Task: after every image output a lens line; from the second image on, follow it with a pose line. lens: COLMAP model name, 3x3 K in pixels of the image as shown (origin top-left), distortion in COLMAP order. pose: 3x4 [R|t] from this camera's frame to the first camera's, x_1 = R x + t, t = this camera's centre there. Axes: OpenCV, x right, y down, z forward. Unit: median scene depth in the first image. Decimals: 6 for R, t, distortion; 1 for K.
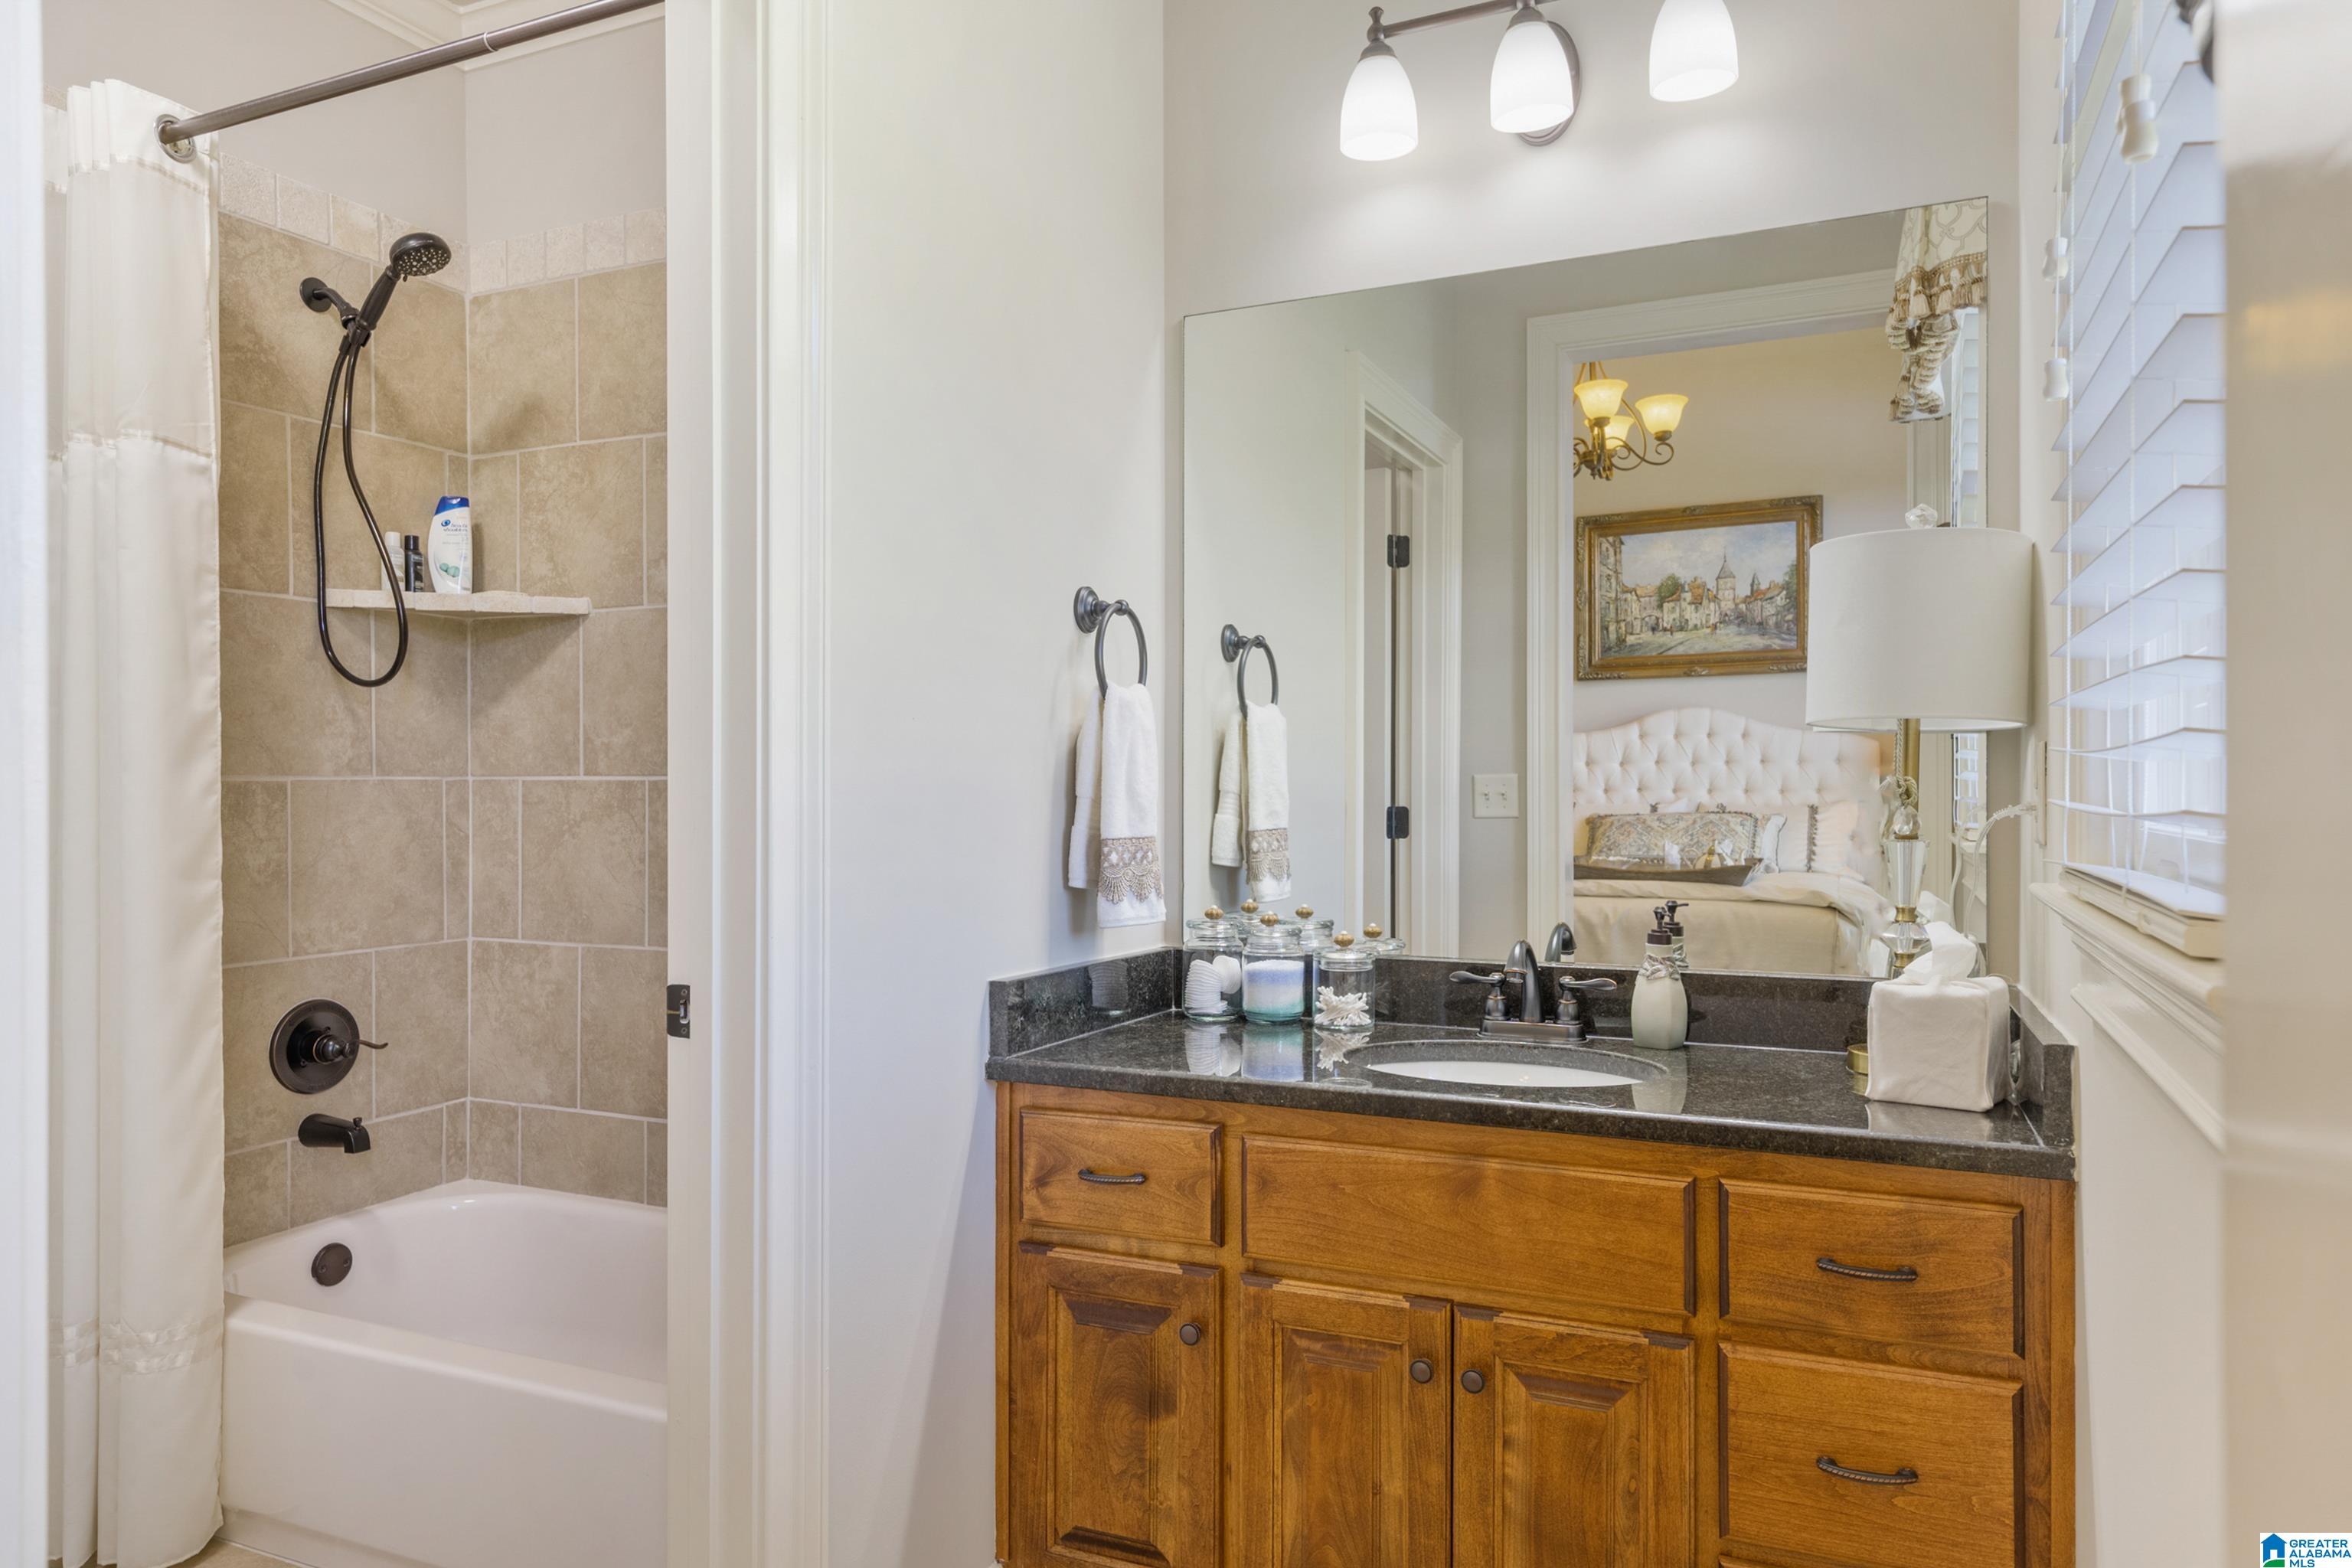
lens RADIAL K [[1486.1, 0, 1177.9], [0, 1486.1, 788.1], [0, 0, 1]] dist [0.005024, -0.000108]
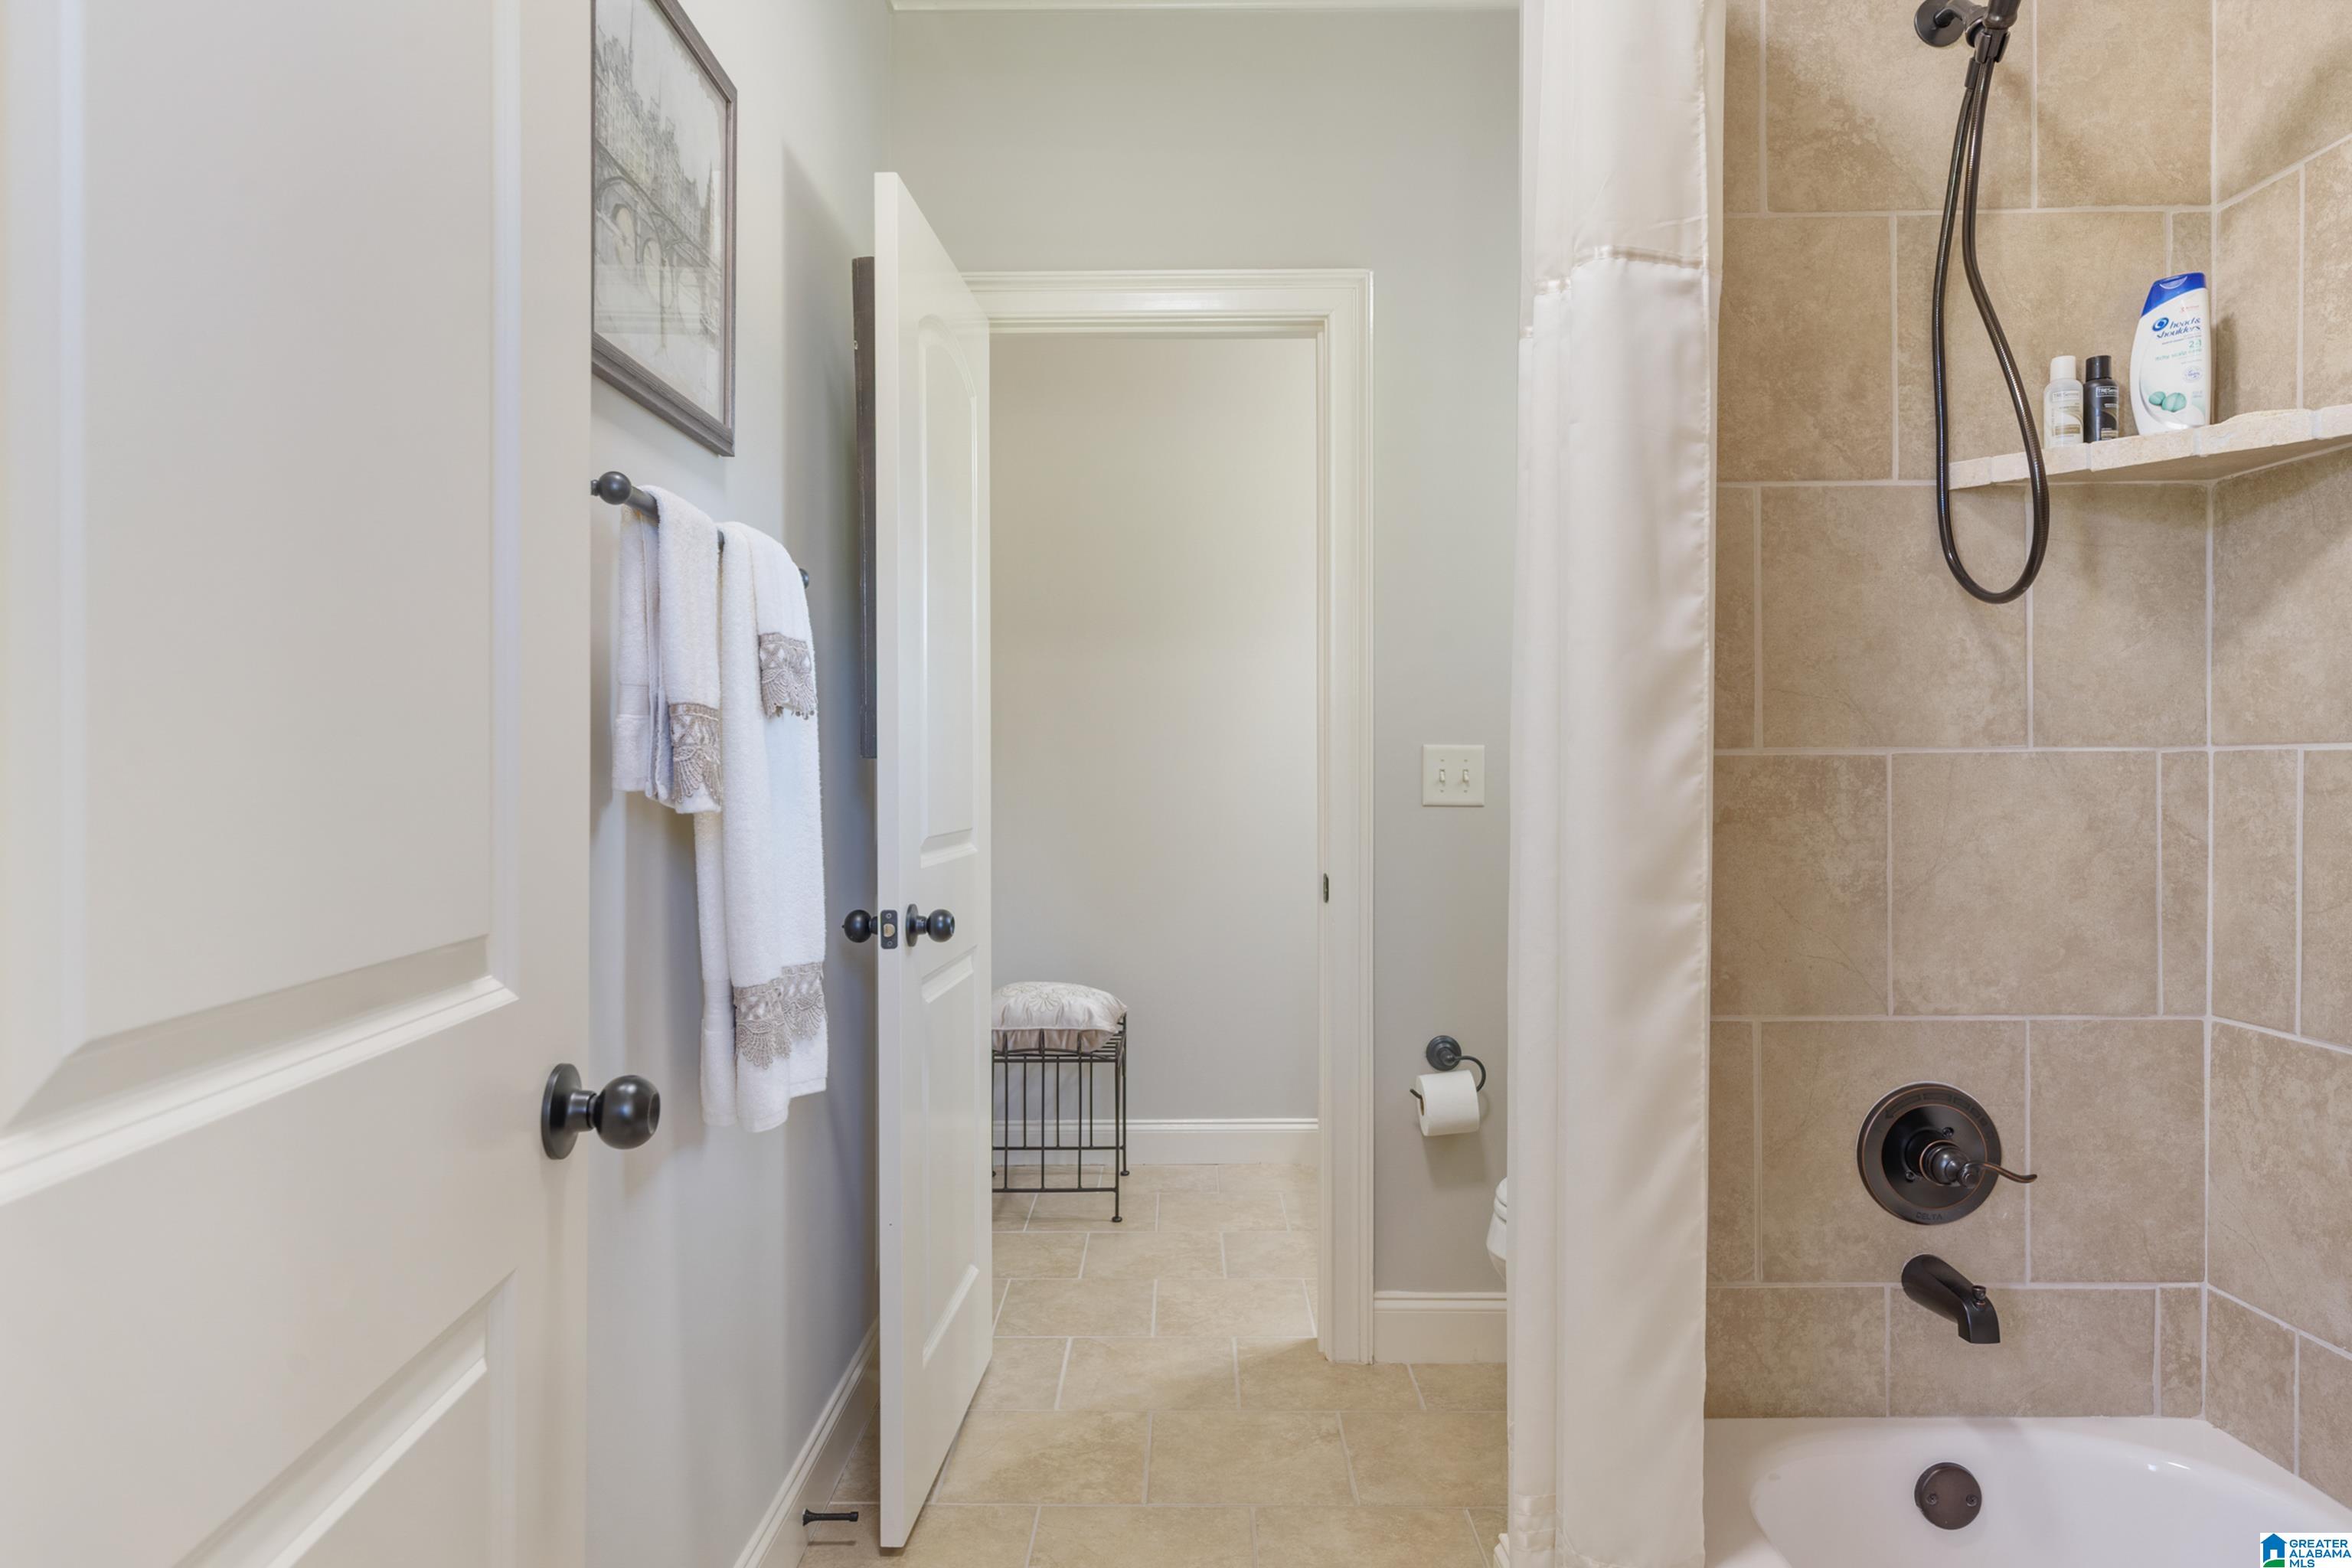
lens RADIAL K [[1444.4, 0, 1173.1], [0, 1444.4, 782.2], [0, 0, 1]] dist [0.001218, 0.005968]
pose [[0.400758, 0.006251, -0.916163, -0.118293], [-0.000515, 0.999978, 0.006598, 0.003256], [0.916184, -0.002173, 0.400752, 0.411937]]
